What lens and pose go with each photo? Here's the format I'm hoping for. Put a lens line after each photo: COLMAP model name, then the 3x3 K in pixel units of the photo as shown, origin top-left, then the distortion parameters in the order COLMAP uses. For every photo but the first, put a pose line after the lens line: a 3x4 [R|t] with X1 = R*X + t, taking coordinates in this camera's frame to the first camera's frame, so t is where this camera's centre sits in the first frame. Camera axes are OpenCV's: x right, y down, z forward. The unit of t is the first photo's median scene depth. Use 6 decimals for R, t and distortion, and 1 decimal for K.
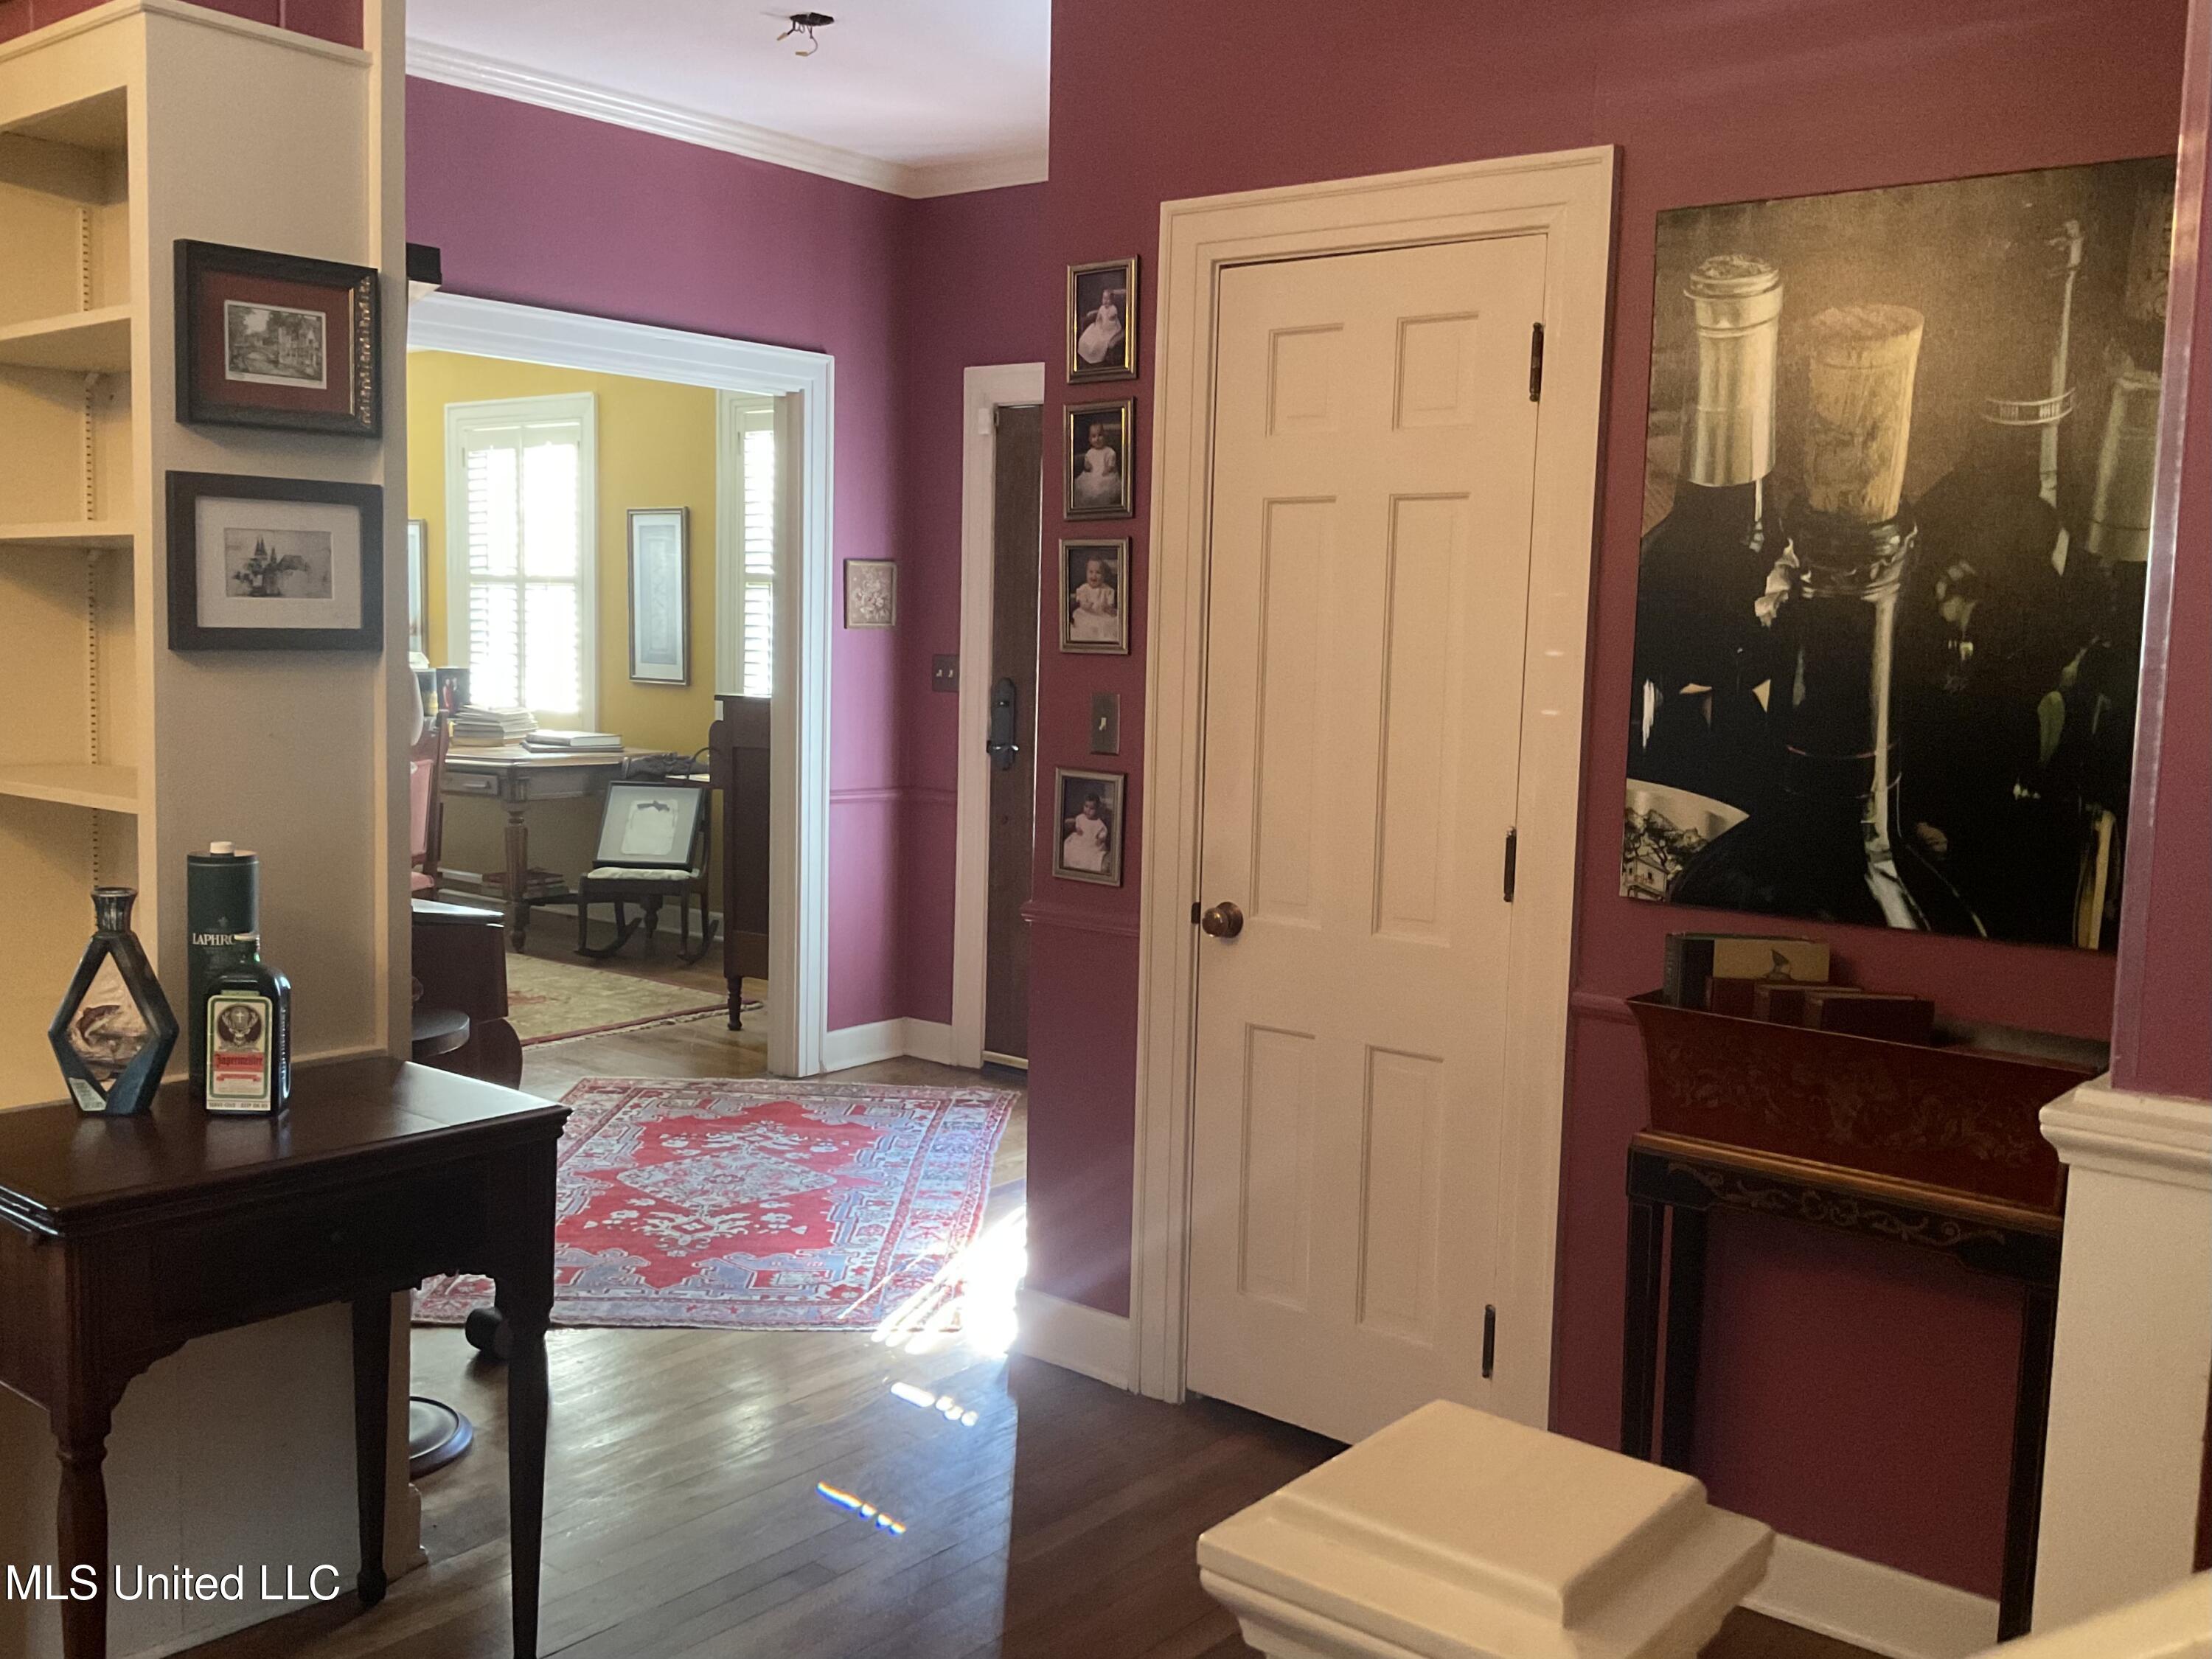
lens RADIAL K [[1870.0, 0, 1101.4], [0, 1870.0, 835.1], [0, 0, 1]] dist [0.131174, -0.261373]
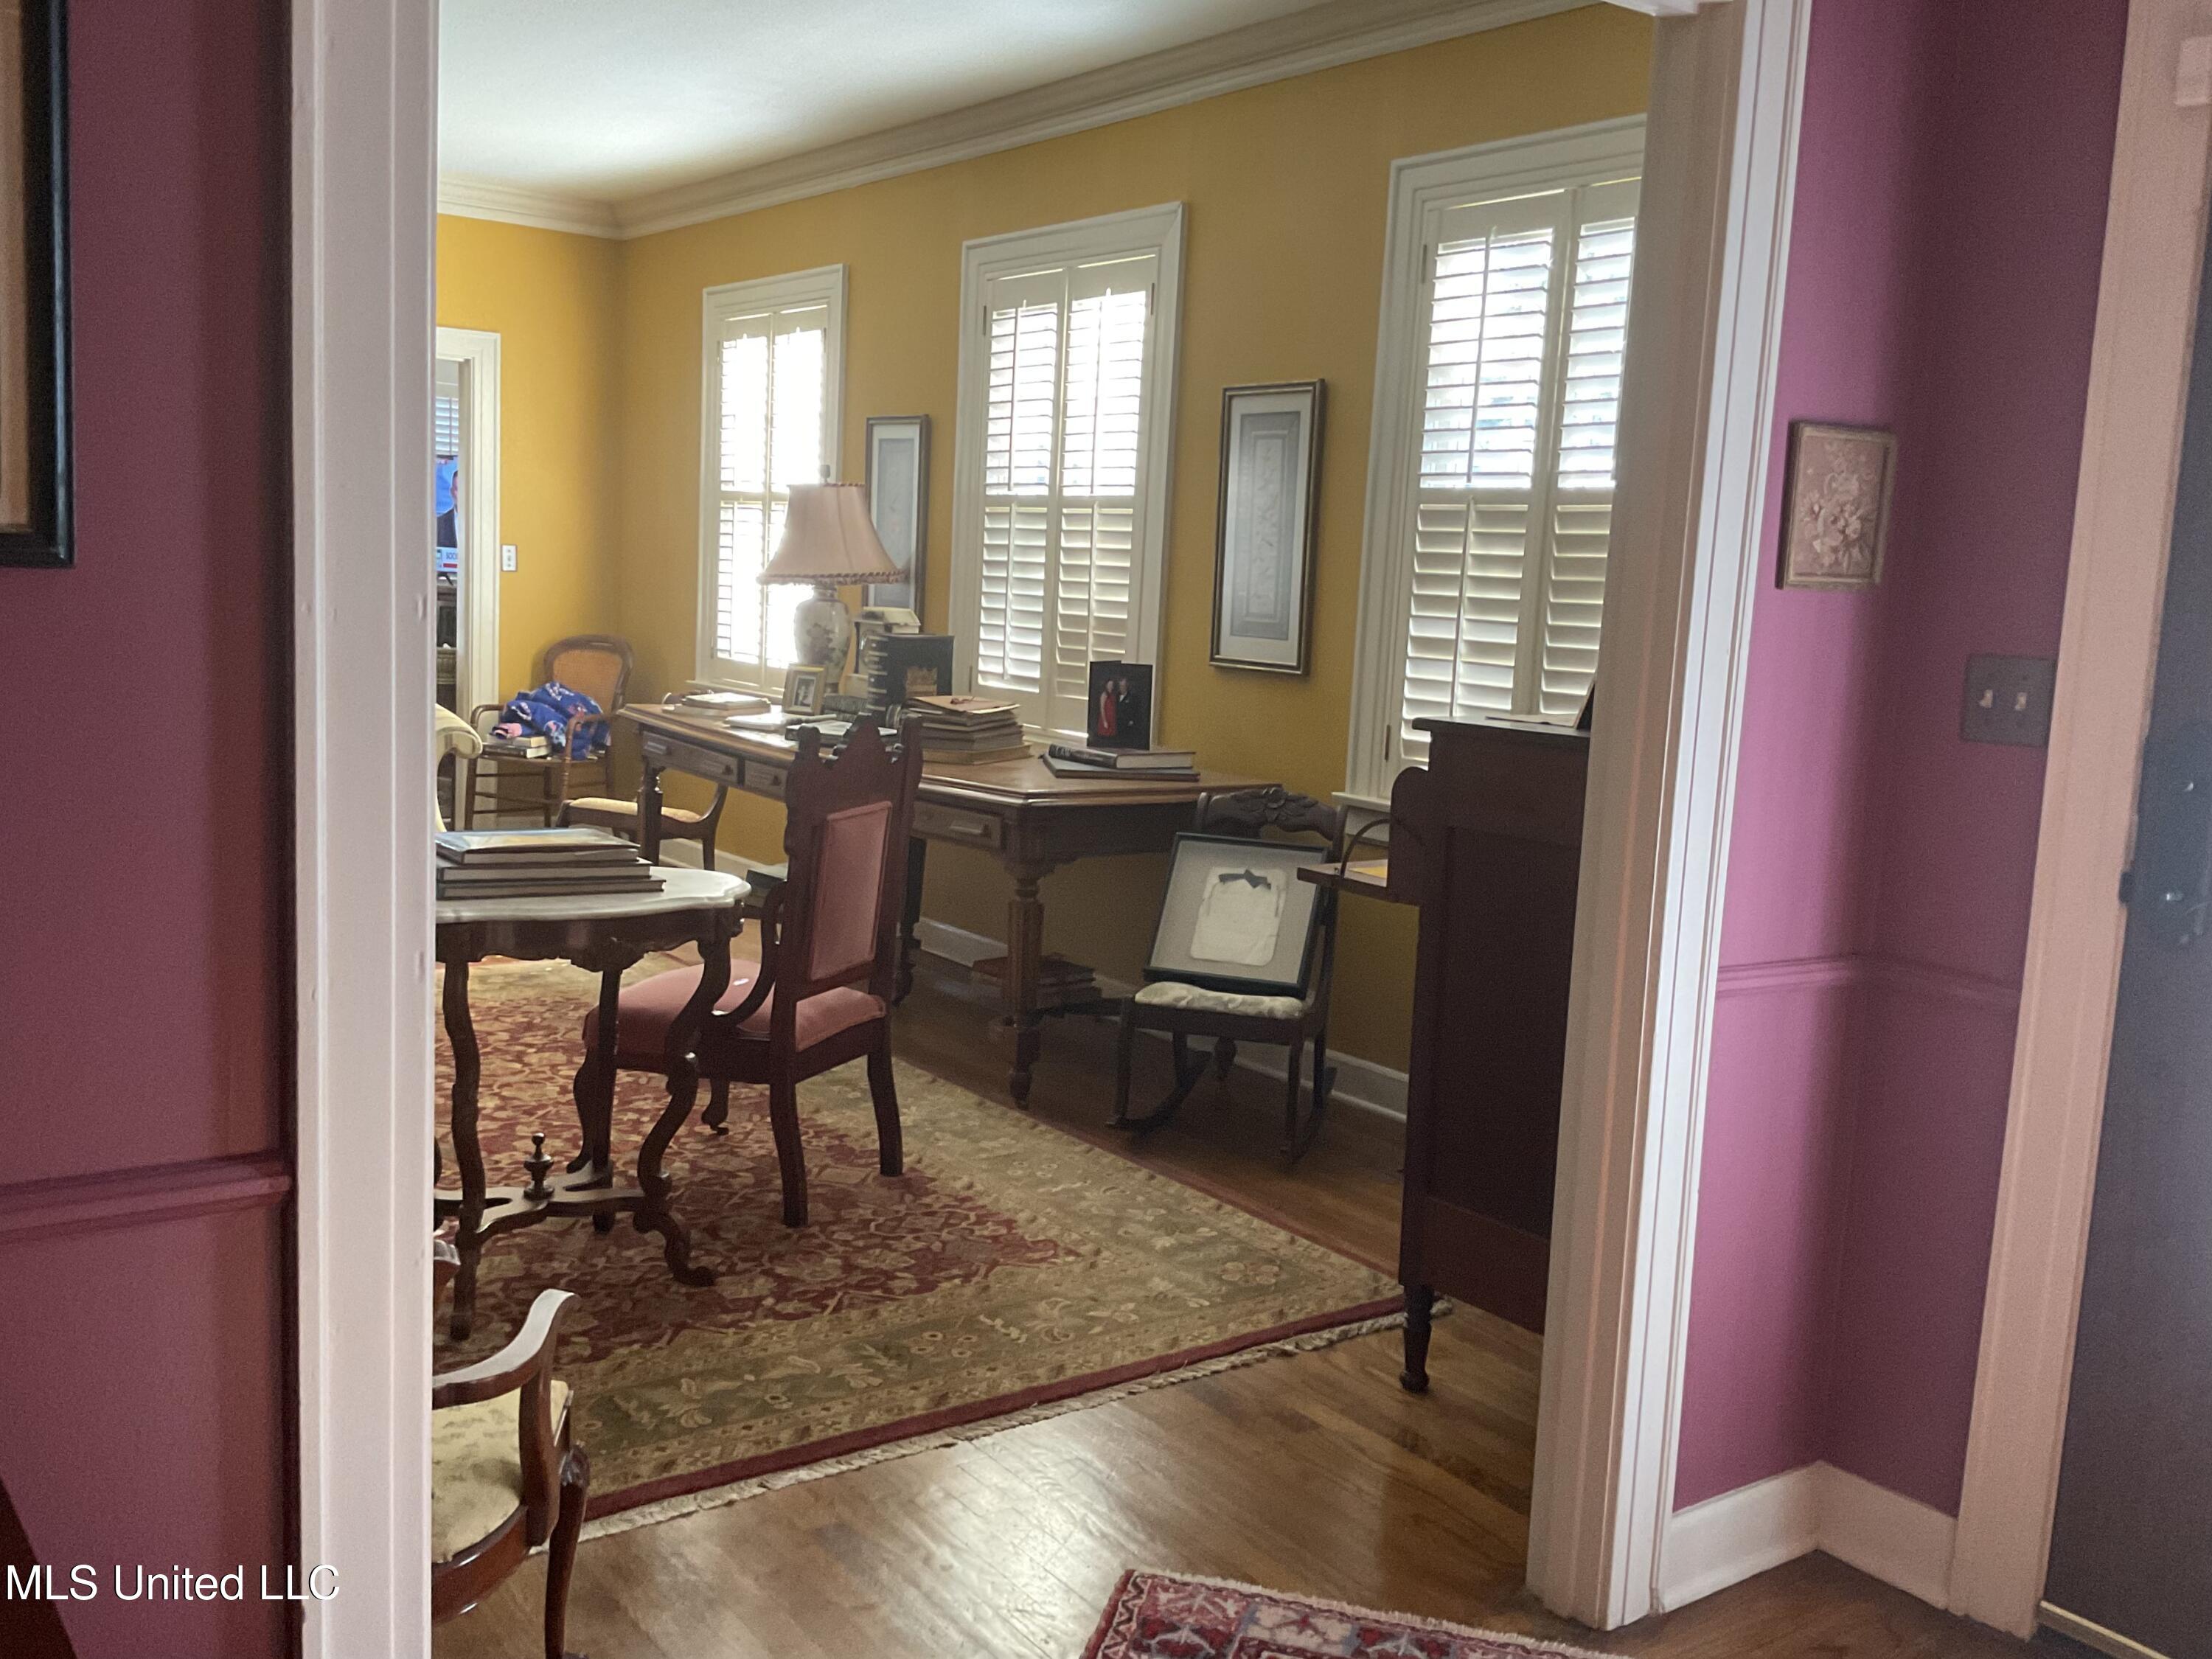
lens RADIAL K [[1964.6, 0, 1106.0], [0, 1964.6, 829.5], [0, 0, 1]] dist [0.120234, -0.216521]
pose [[0.964134, 0.058216, -0.258954, -0.123051], [-0.054567, 0.998284, 0.021264, -0.042952], [0.259747, -0.006371, 0.965656, 0.397147]]
